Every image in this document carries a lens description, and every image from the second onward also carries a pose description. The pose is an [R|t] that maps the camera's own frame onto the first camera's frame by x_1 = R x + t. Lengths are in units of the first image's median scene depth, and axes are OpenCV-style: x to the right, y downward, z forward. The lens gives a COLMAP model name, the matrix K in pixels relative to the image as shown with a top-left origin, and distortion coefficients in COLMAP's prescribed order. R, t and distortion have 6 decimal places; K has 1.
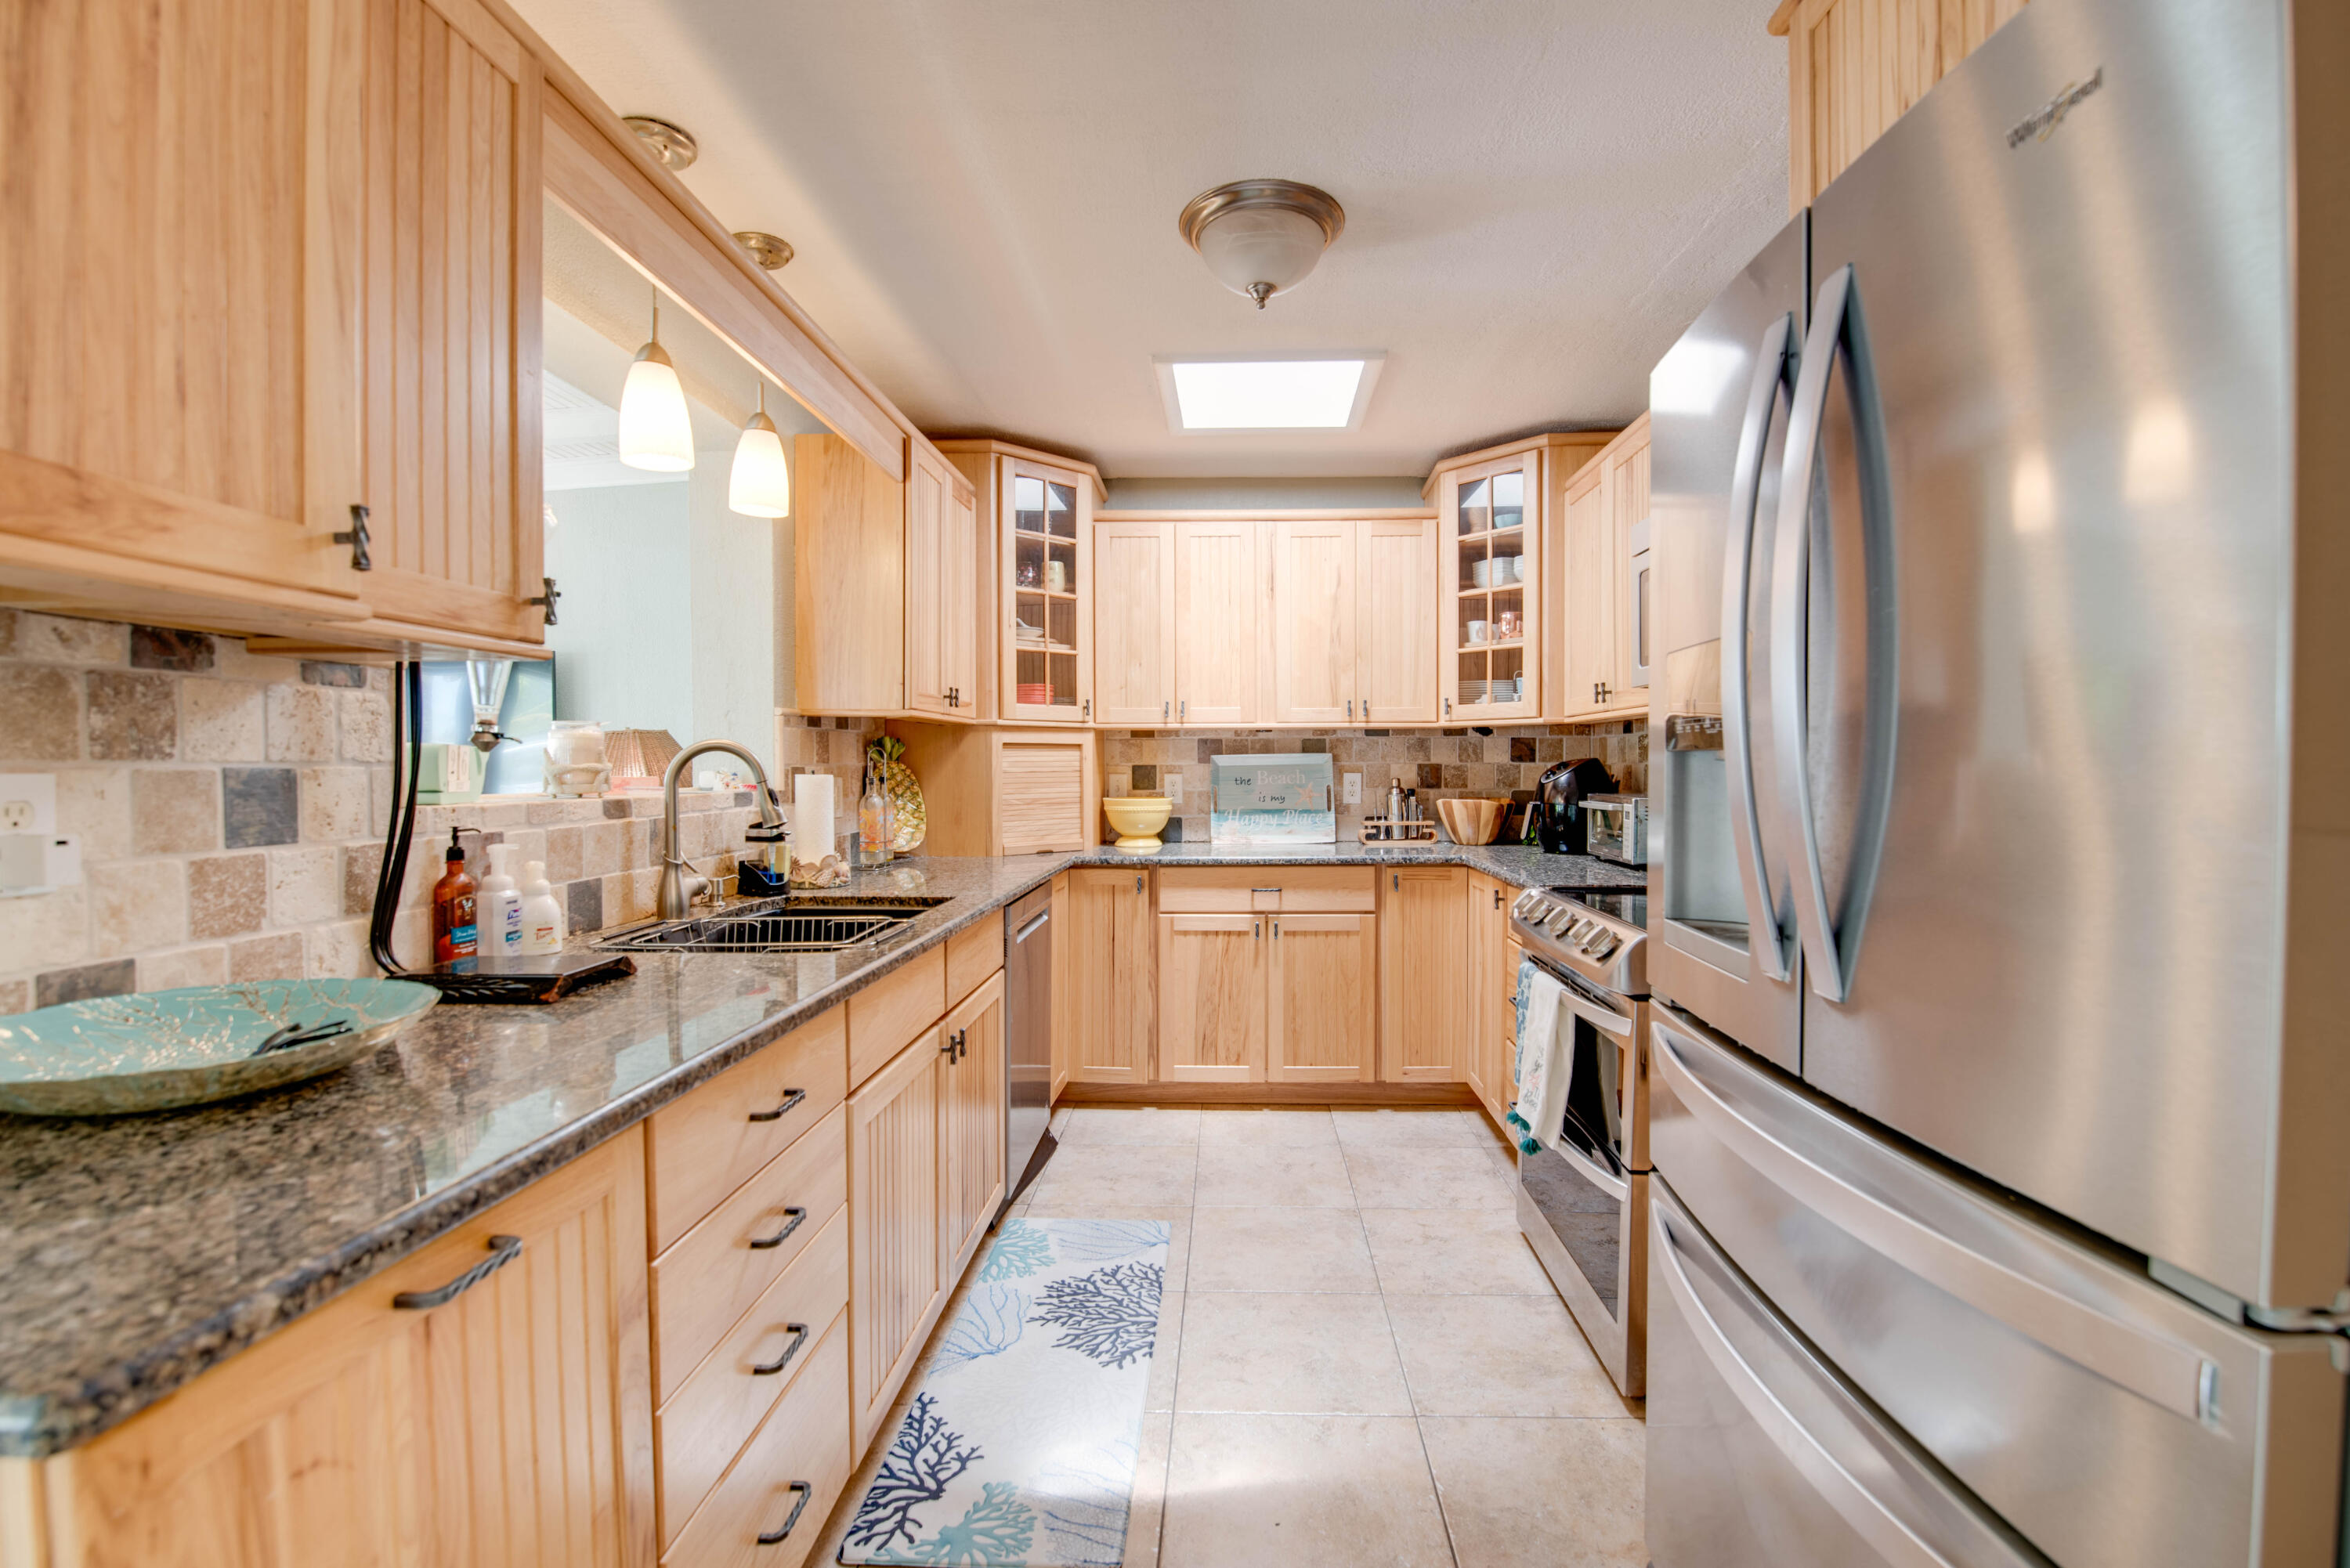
lens RADIAL K [[1038.8, 0, 1175.8], [0, 1038.8, 785.7], [0, 0, 1]] dist [-0.010239, -0.003644]
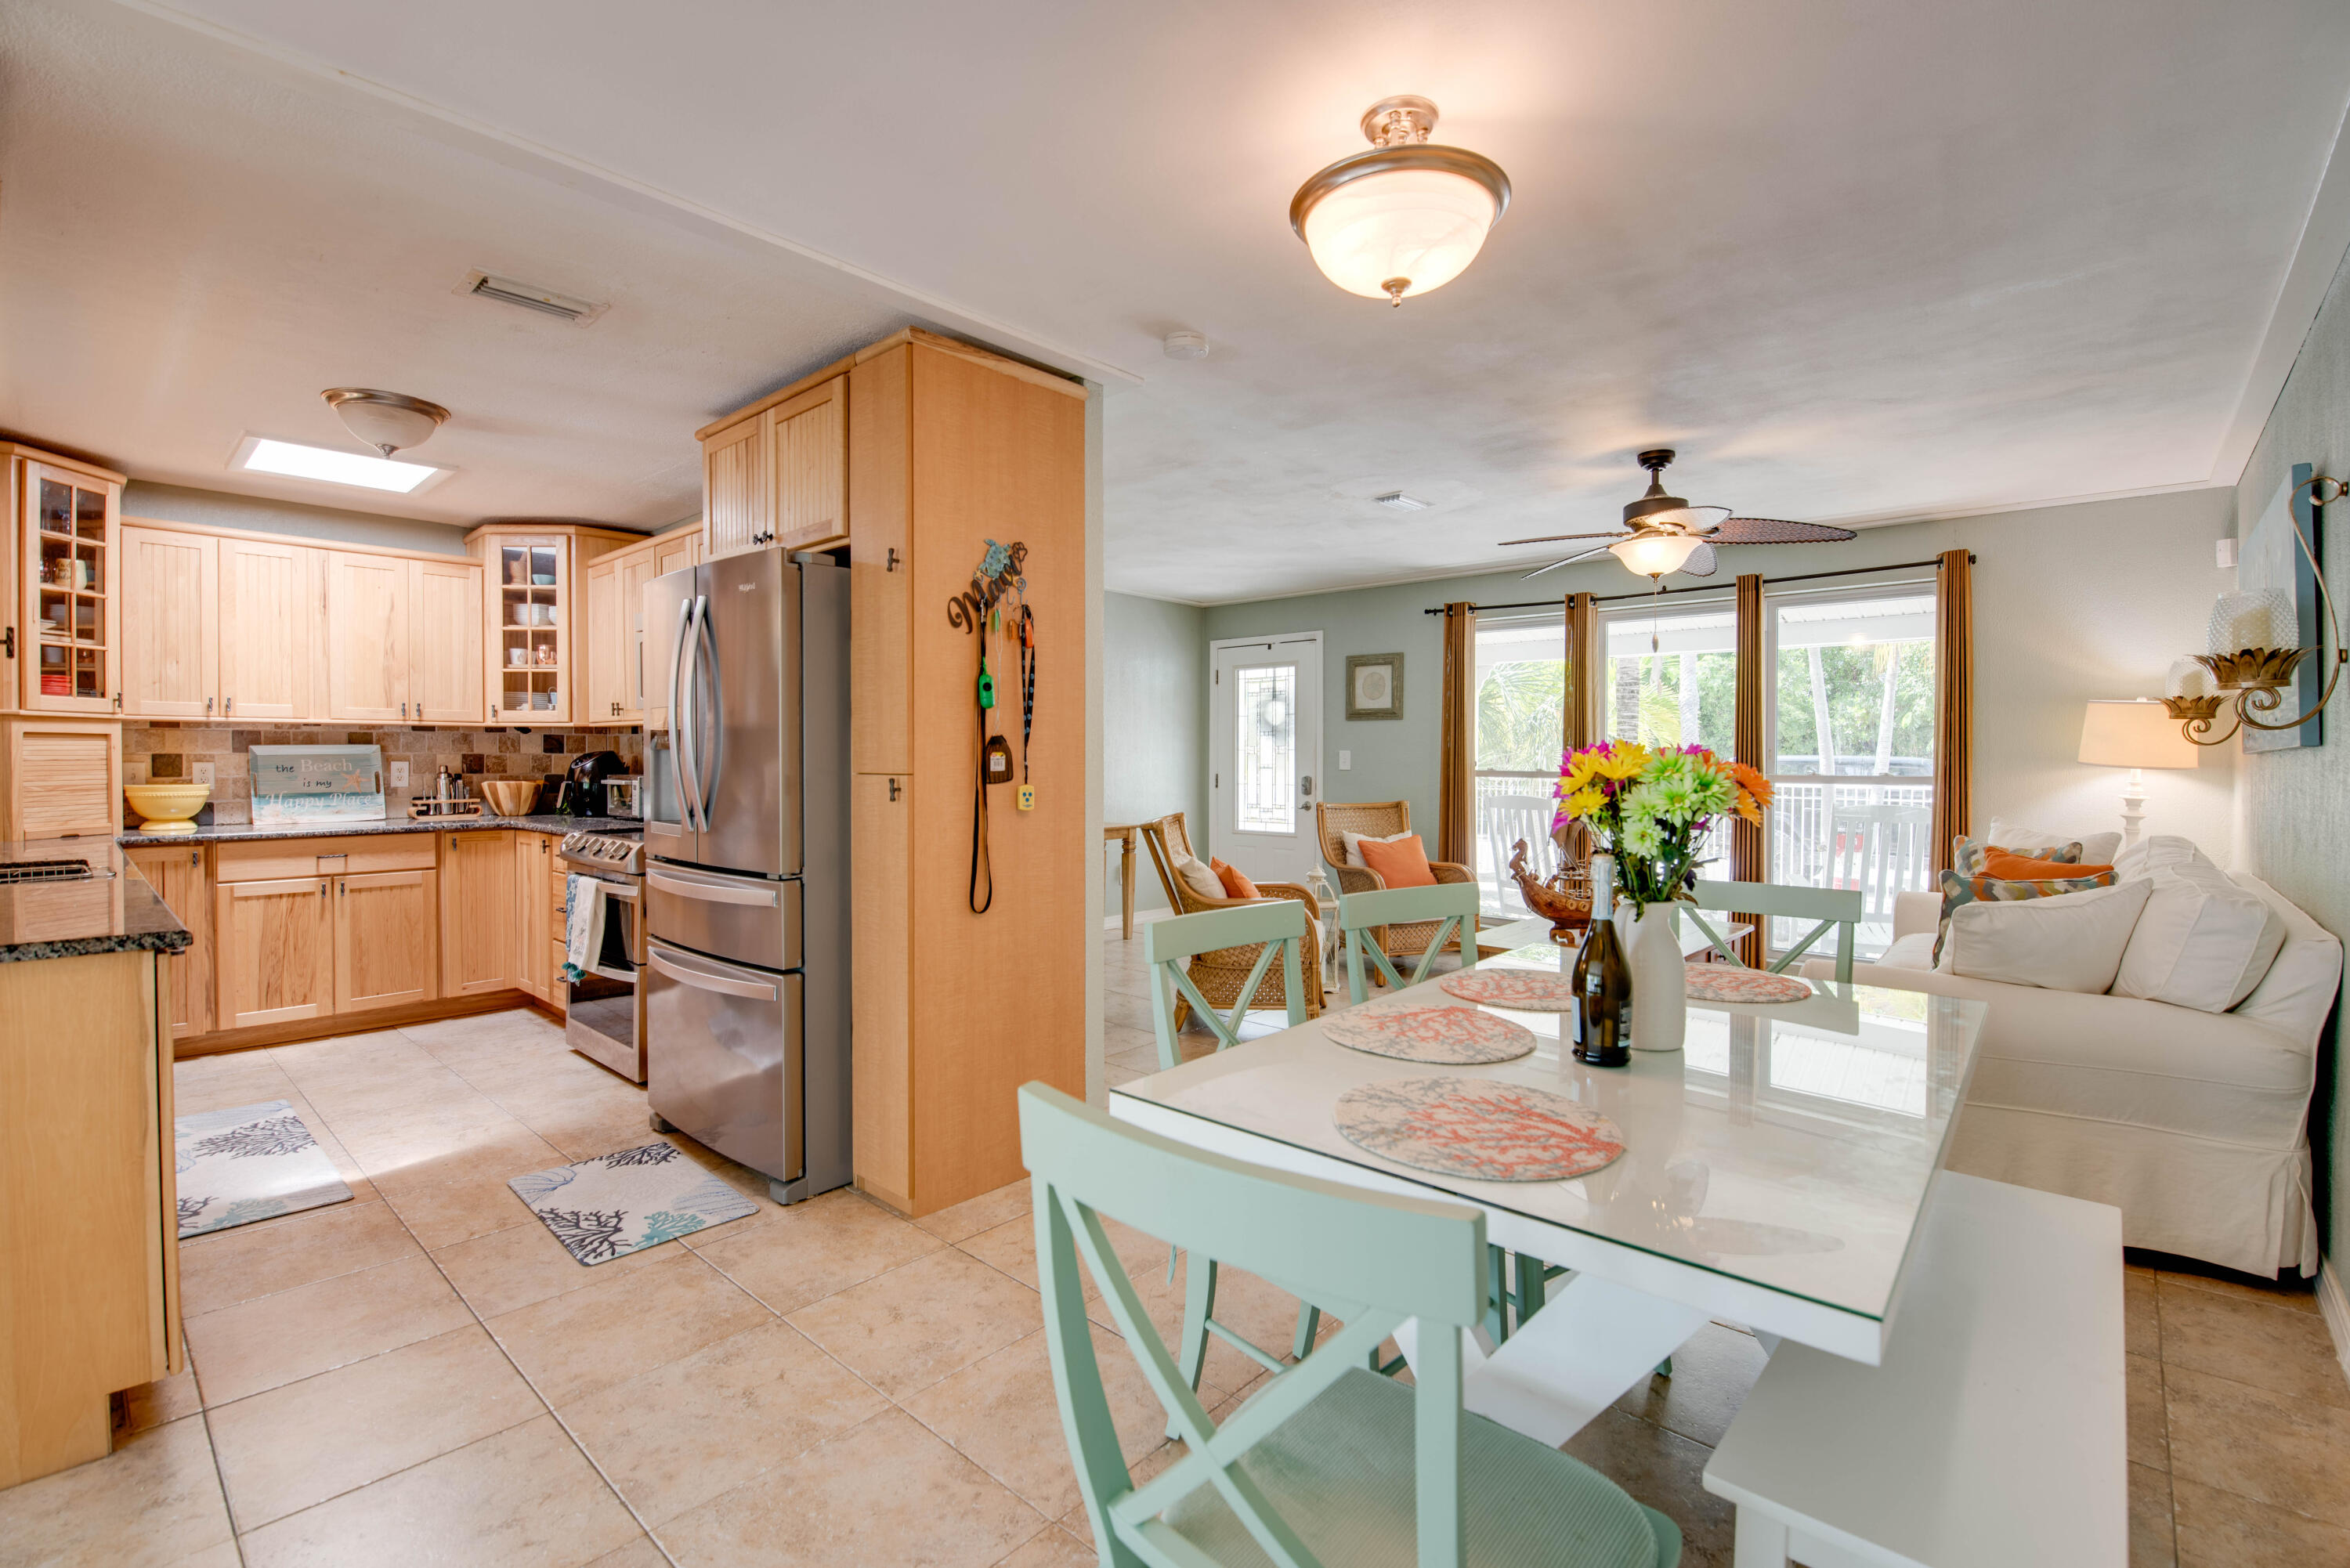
lens RADIAL K [[1038.8, 0, 1180.9], [0, 1038.8, 774.8], [0, 0, 1]] dist [-0.010239, -0.003644]
pose [[0.625567, -0.010068, 0.780105, -0.225797], [0.012082, 0.999922, 0.003217, 0.011856], [-0.780077, 0.007413, 0.625640, -0.524016]]
